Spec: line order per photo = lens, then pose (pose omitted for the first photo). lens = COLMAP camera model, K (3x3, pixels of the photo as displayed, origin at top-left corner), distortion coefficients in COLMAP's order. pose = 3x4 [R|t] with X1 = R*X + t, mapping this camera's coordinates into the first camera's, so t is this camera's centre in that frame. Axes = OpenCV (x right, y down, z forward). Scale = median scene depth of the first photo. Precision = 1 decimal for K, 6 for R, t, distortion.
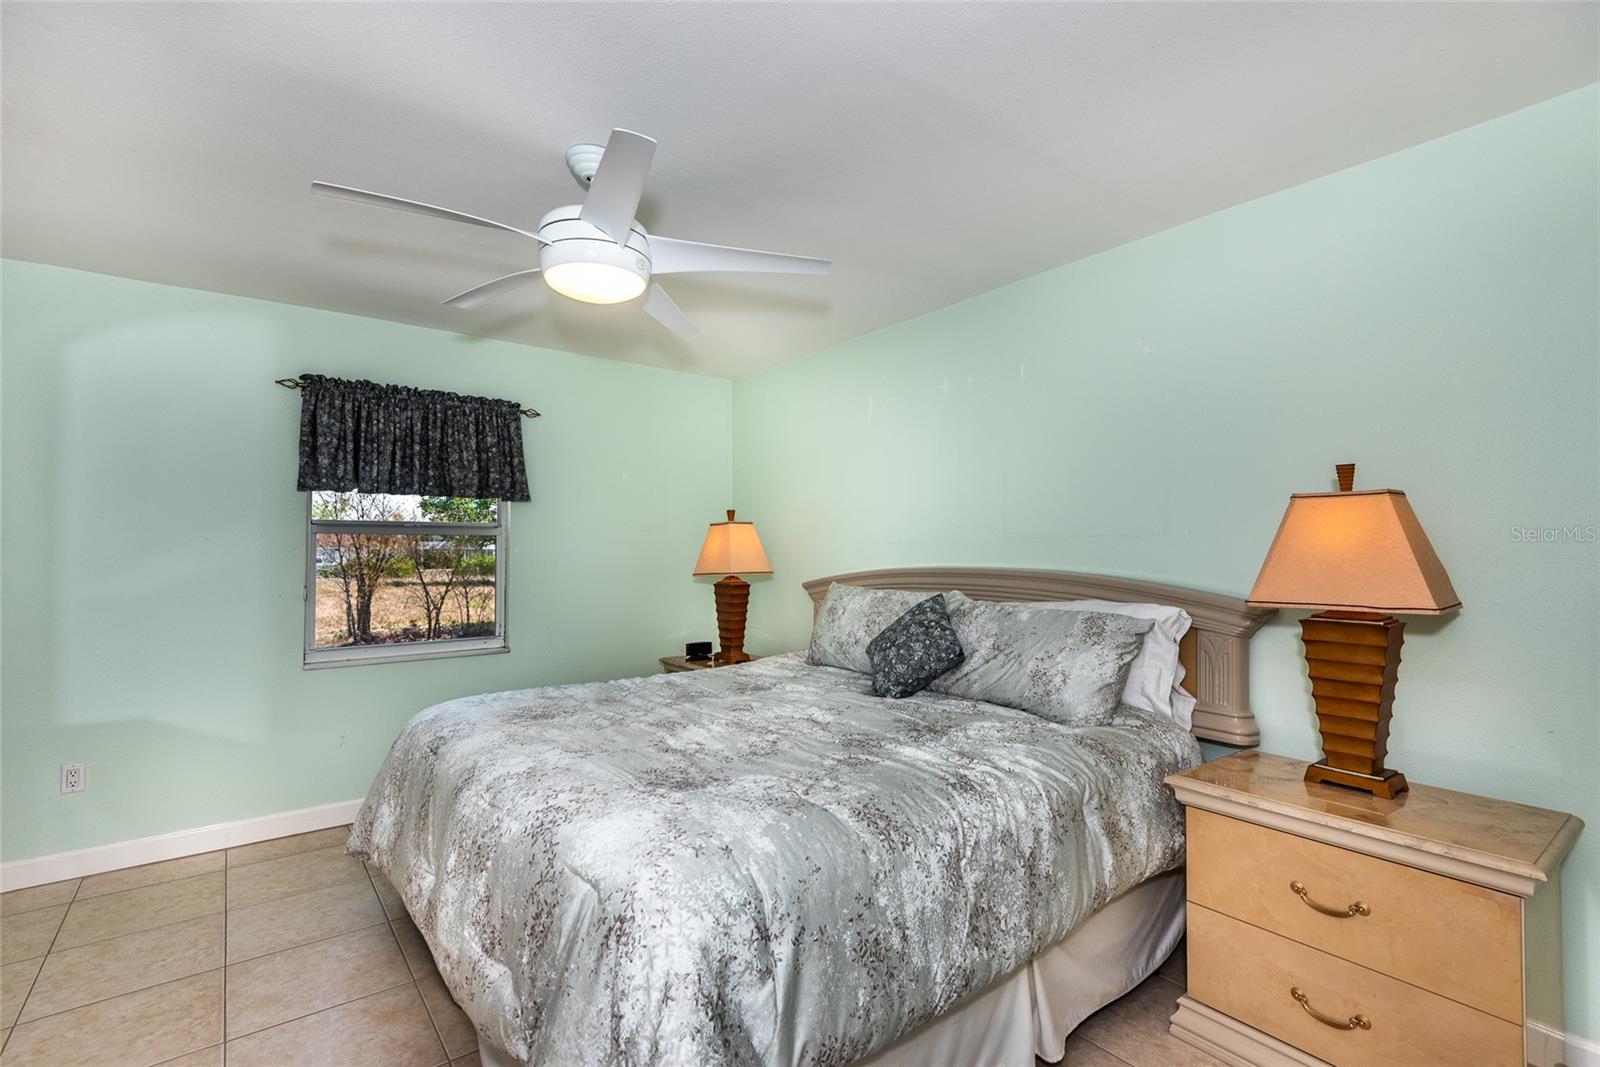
lens RADIAL K [[741.7, 0, 798.2], [0, 741.7, 530.8], [0, 0, 1]] dist [0.026241, -0.011719]
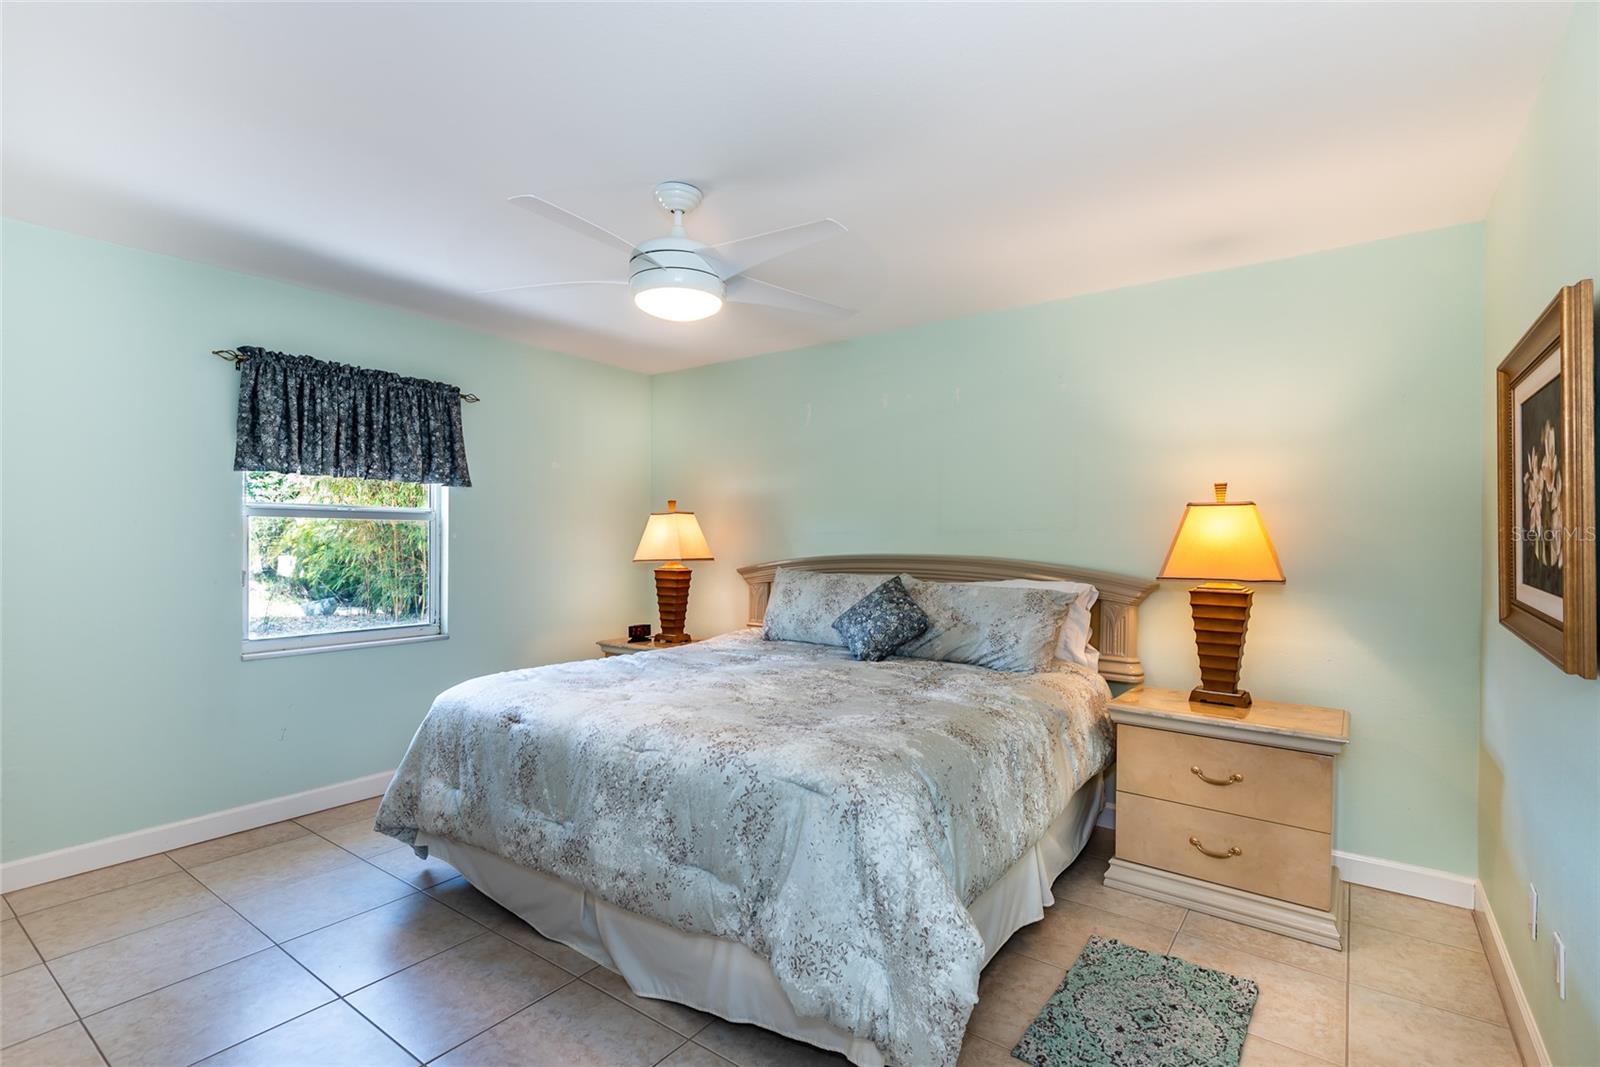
lens RADIAL K [[754.8, 0, 788.9], [0, 754.8, 539.8], [0, 0, 1]] dist [0.015942, -0.001035]
pose [[0.963402, 0.008760, 0.267917, -0.256323], [-0.015755, 0.999589, 0.023970, -0.000360], [-0.267596, -0.027314, 0.963144, -0.107141]]
